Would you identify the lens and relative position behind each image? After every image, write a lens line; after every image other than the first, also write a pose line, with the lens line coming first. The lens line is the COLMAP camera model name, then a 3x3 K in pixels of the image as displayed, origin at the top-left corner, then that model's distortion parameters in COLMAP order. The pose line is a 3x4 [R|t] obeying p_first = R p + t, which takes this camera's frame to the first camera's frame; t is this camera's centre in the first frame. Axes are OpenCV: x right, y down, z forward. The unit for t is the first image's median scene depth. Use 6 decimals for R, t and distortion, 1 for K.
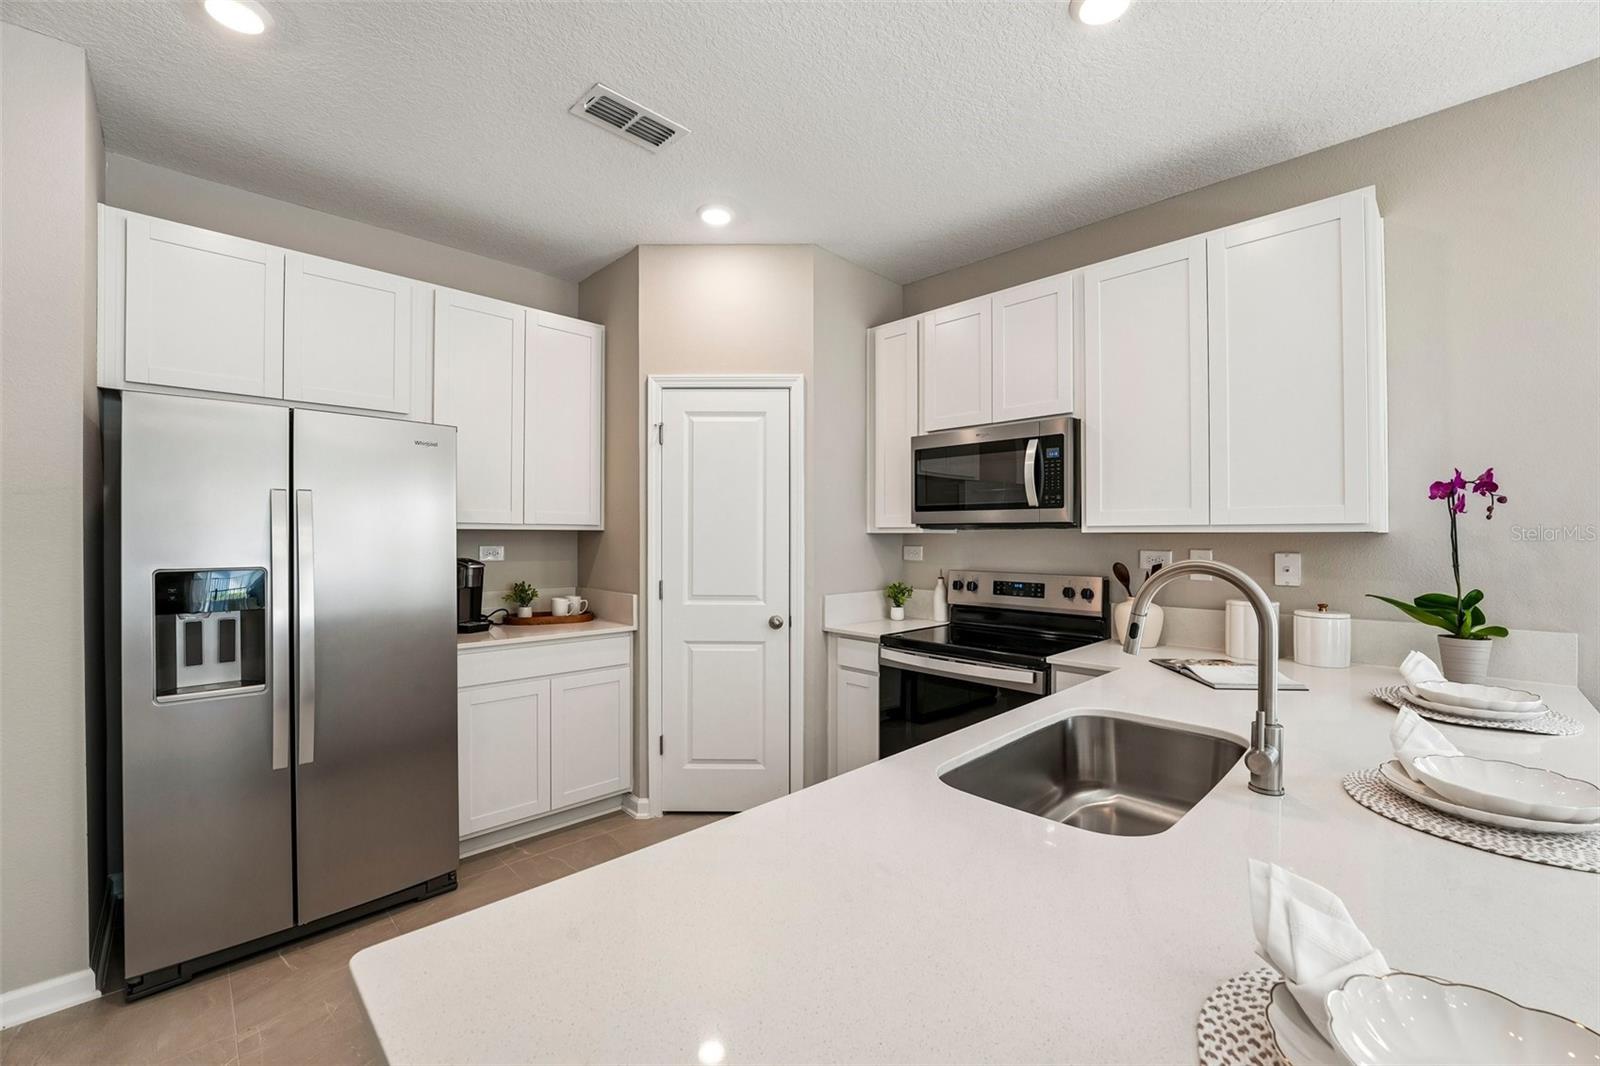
lens RADIAL K [[648.8, 0, 796.0], [0, 648.8, 537.3], [0, 0, 1]] dist [-0.031336, -0.000066]
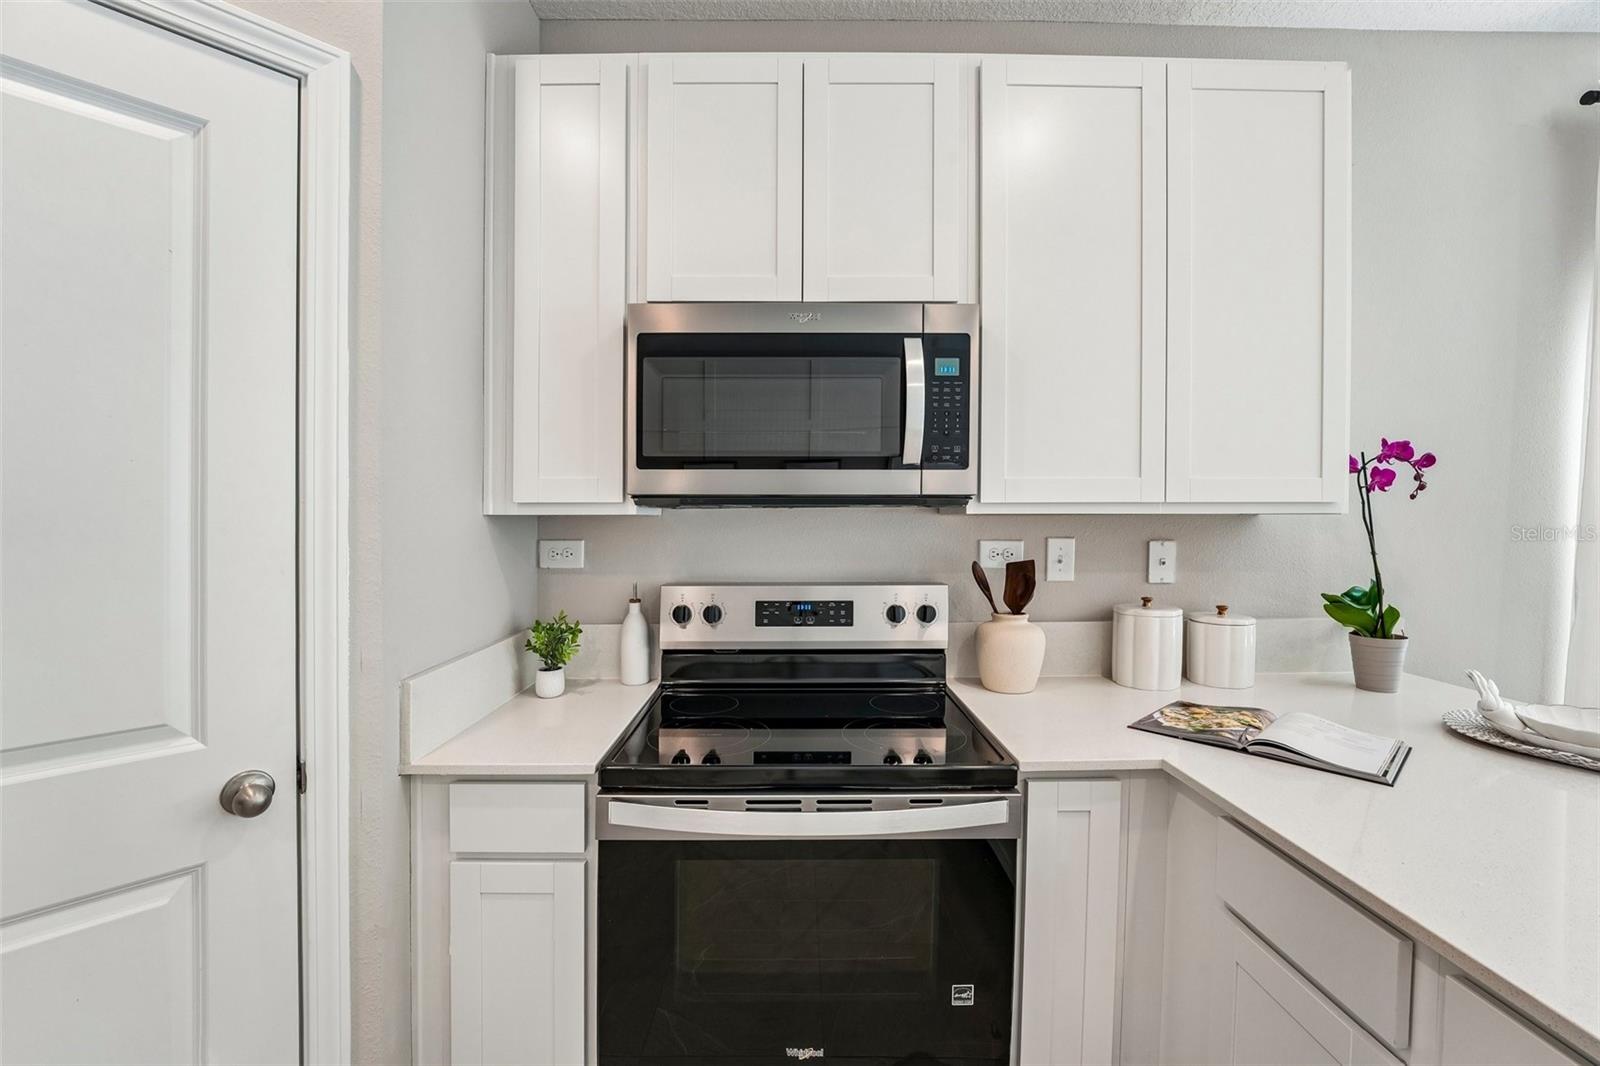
lens RADIAL K [[657.5, 0, 794.9], [0, 657.5, 524.5], [0, 0, 1]] dist [-0.020416, 0.000094]
pose [[0.684893, -0.011590, 0.728552, -0.080729], [0.004507, 0.999922, 0.011670, -0.004430], [-0.728630, -0.004709, 0.684891, 0.609978]]
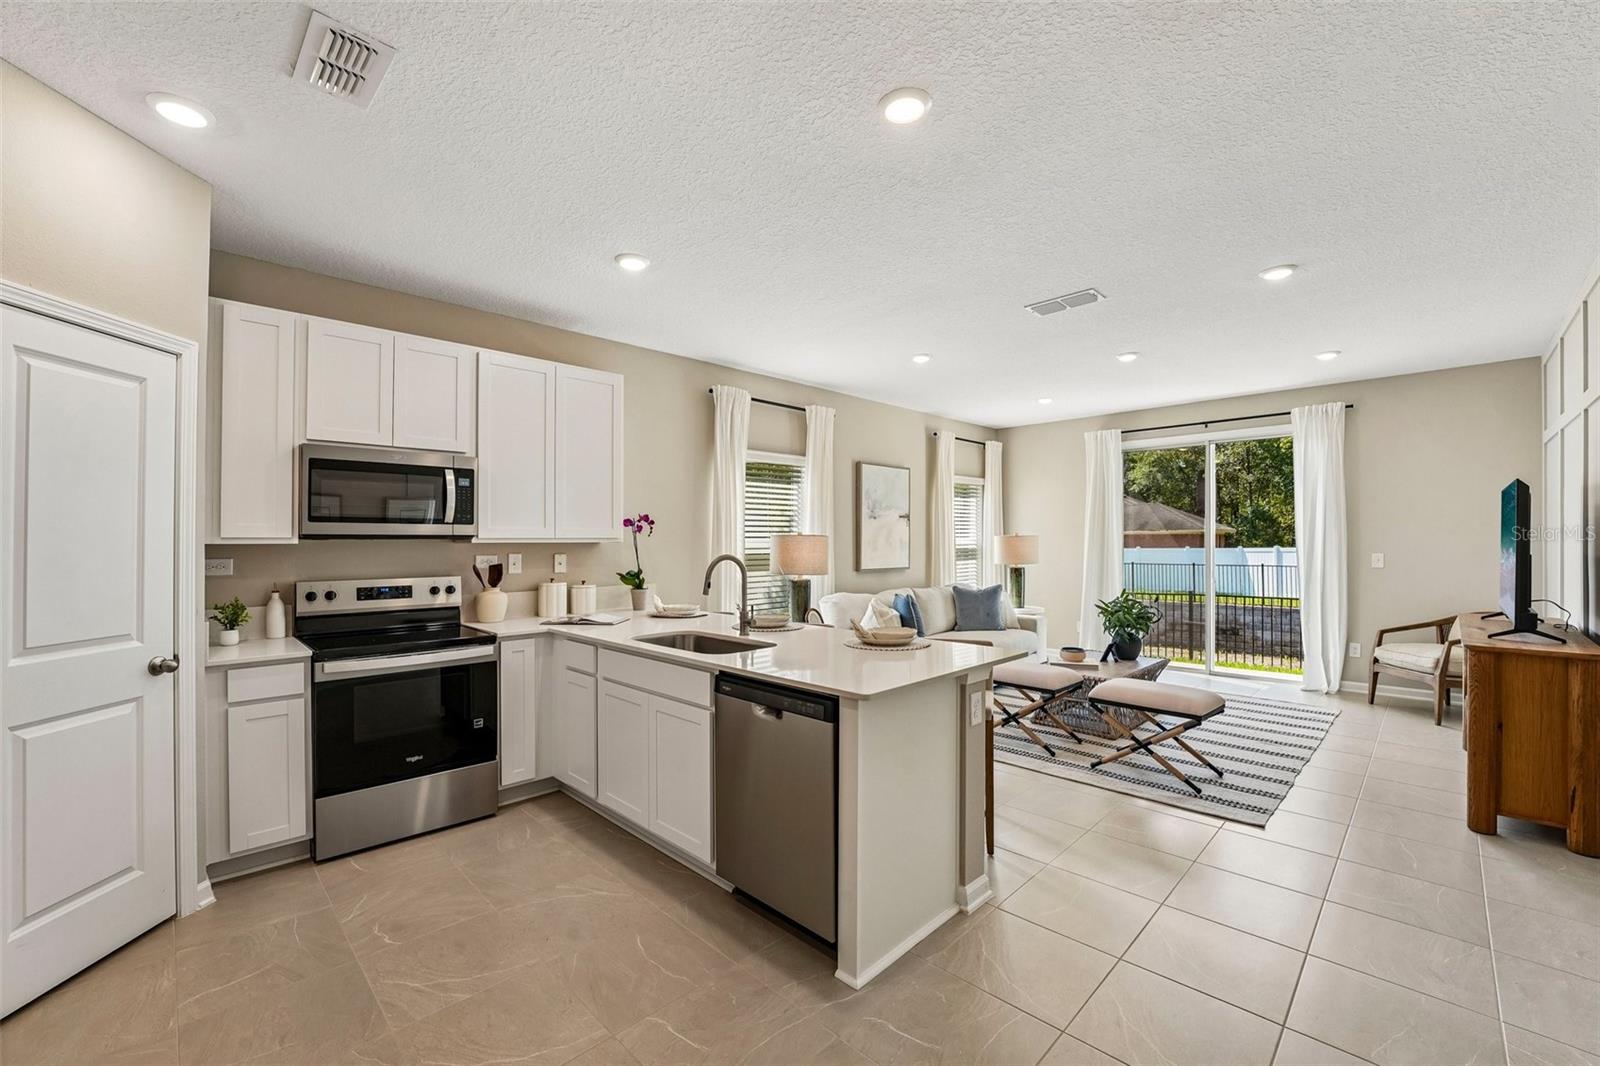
lens RADIAL K [[648.8, 0, 796.0], [0, 648.8, 537.3], [0, 0, 1]] dist [-0.031336, -0.000066]
pose [[-0.014128, 0.002024, 0.999898, -0.787335], [0.005813, 0.999981, -0.001942, -0.010732], [-0.999883, 0.005785, -0.014139, 0.293438]]
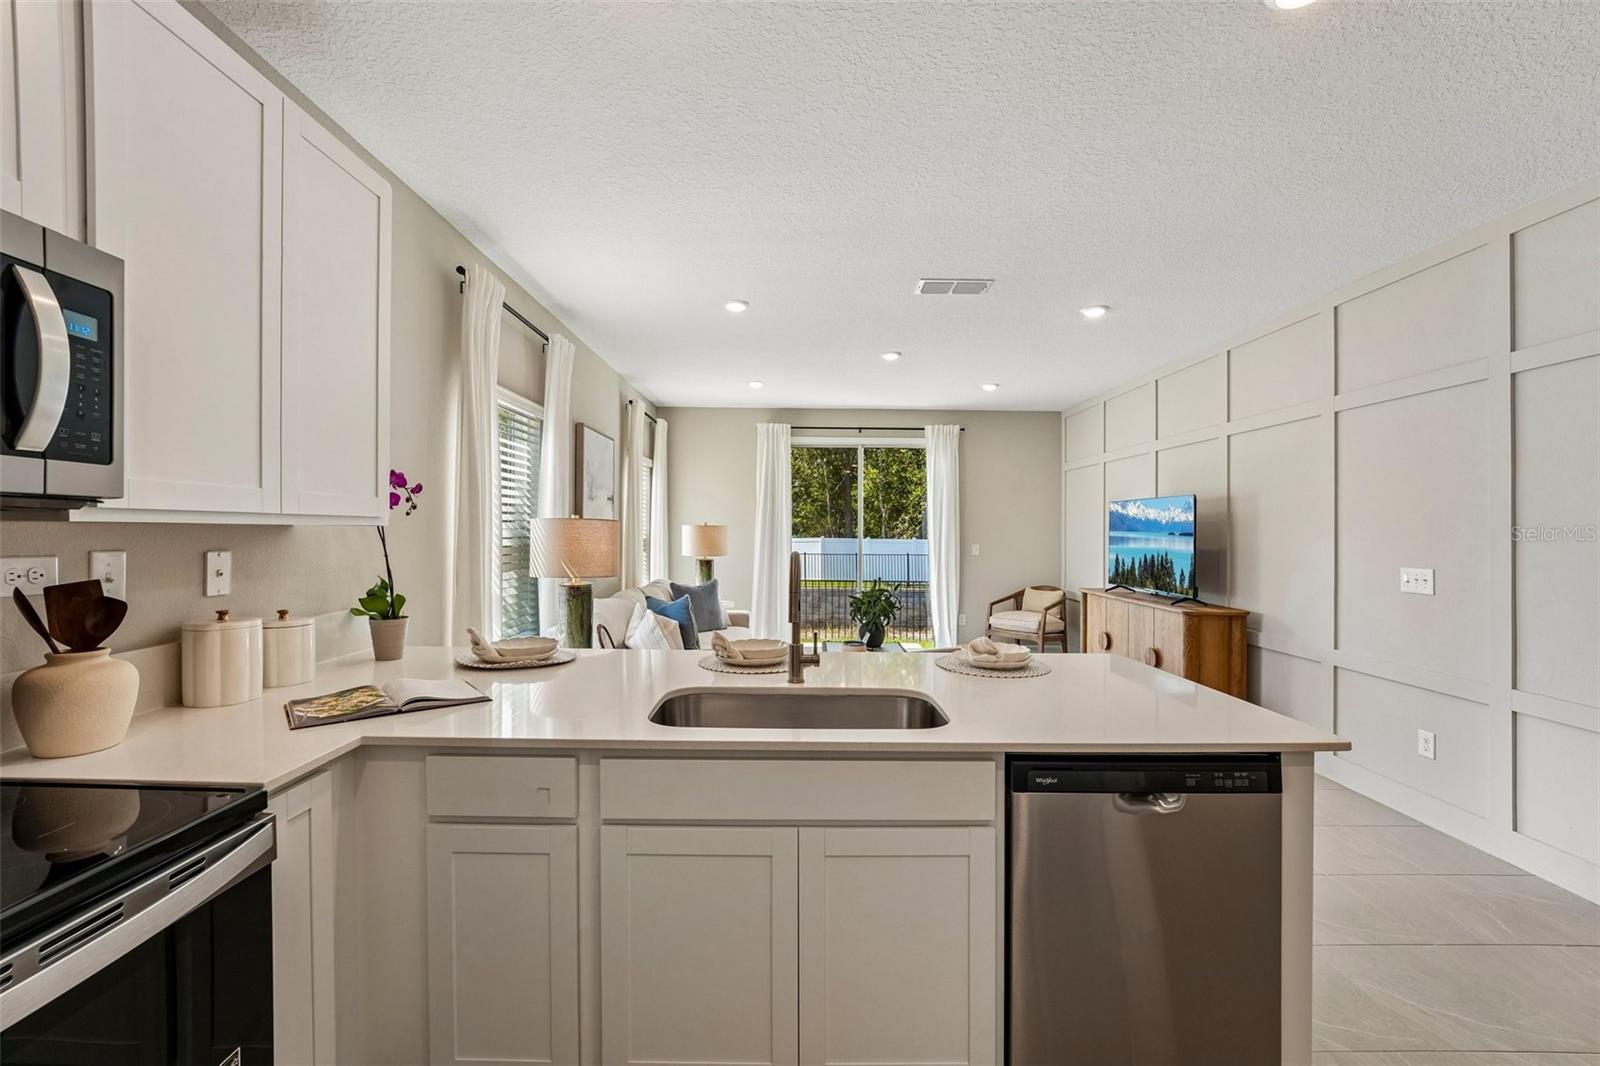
lens RADIAL K [[648.8, 0, 796.0], [0, 648.8, 537.3], [0, 0, 1]] dist [-0.031336, -0.000066]
pose [[-0.723186, -0.017130, 0.690441, -0.172244], [-0.012086, 0.999853, 0.012148, -0.006470], [-0.690548, 0.000441, -0.723287, 0.830991]]
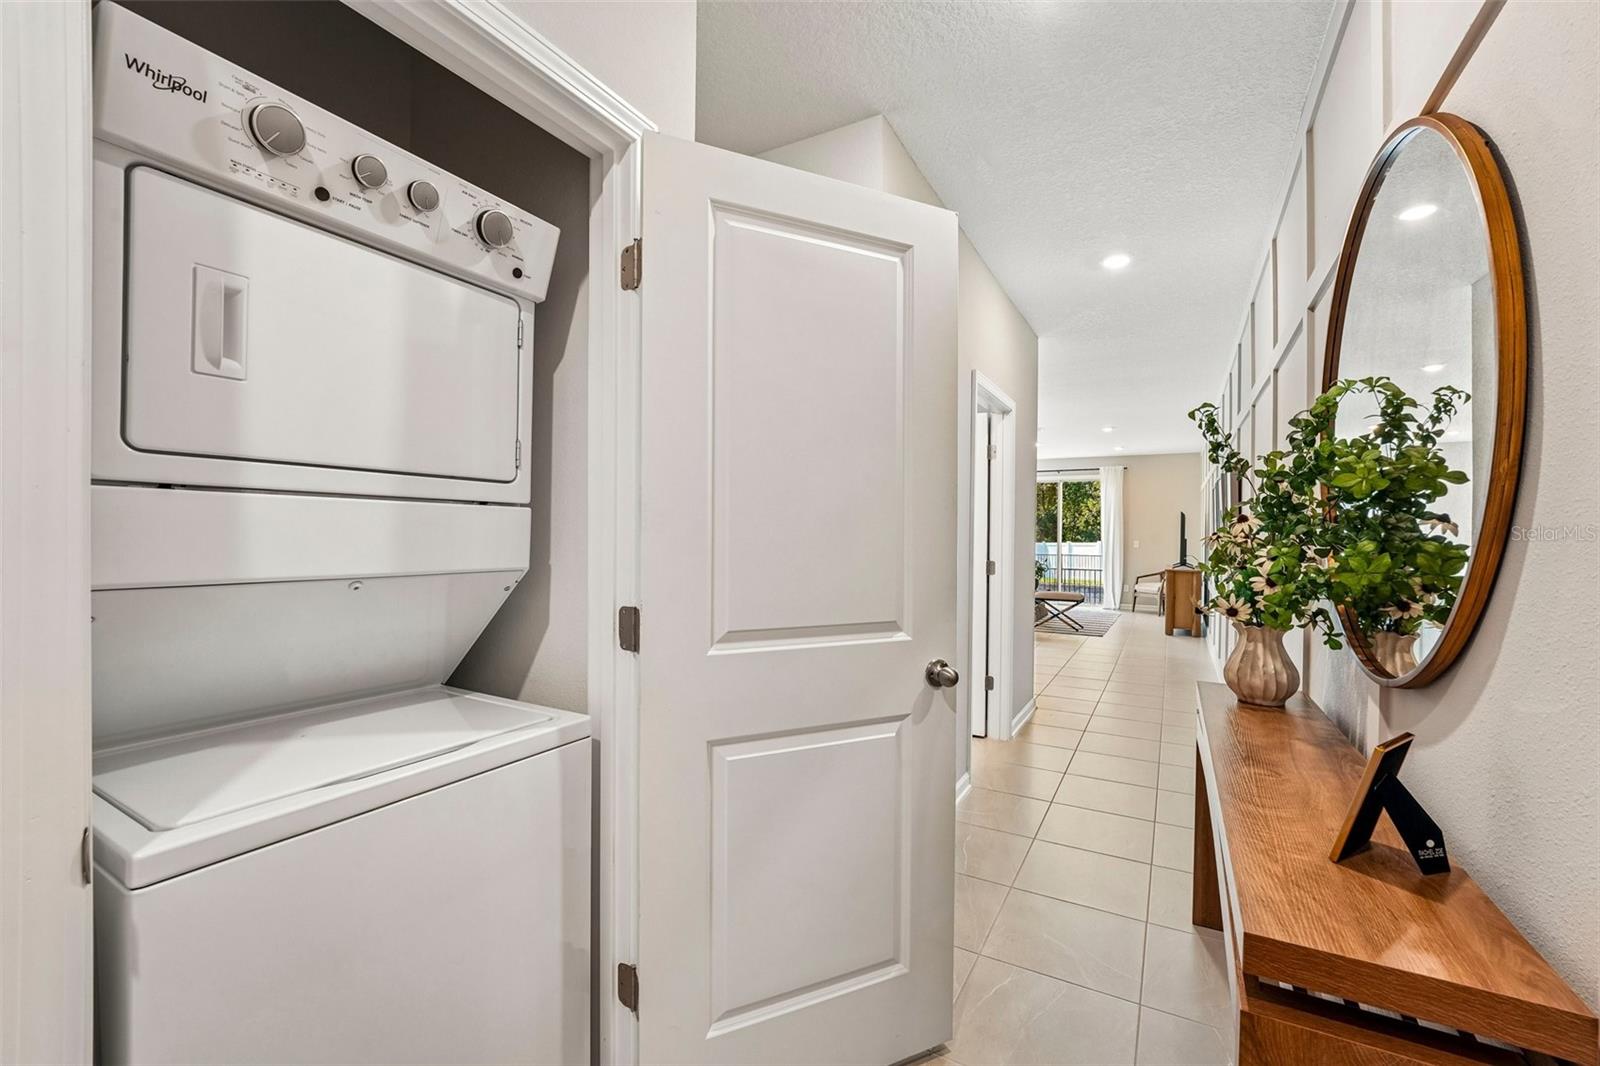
lens RADIAL K [[648.8, 0, 796.0], [0, 648.8, 537.3], [0, 0, 1]] dist [-0.031336, -0.000066]
pose [[-0.274441, -0.011802, 0.961532, -2.132164], [-0.007088, 0.999922, 0.010250, -0.004504], [-0.961578, -0.004003, -0.274503, 1.608196]]
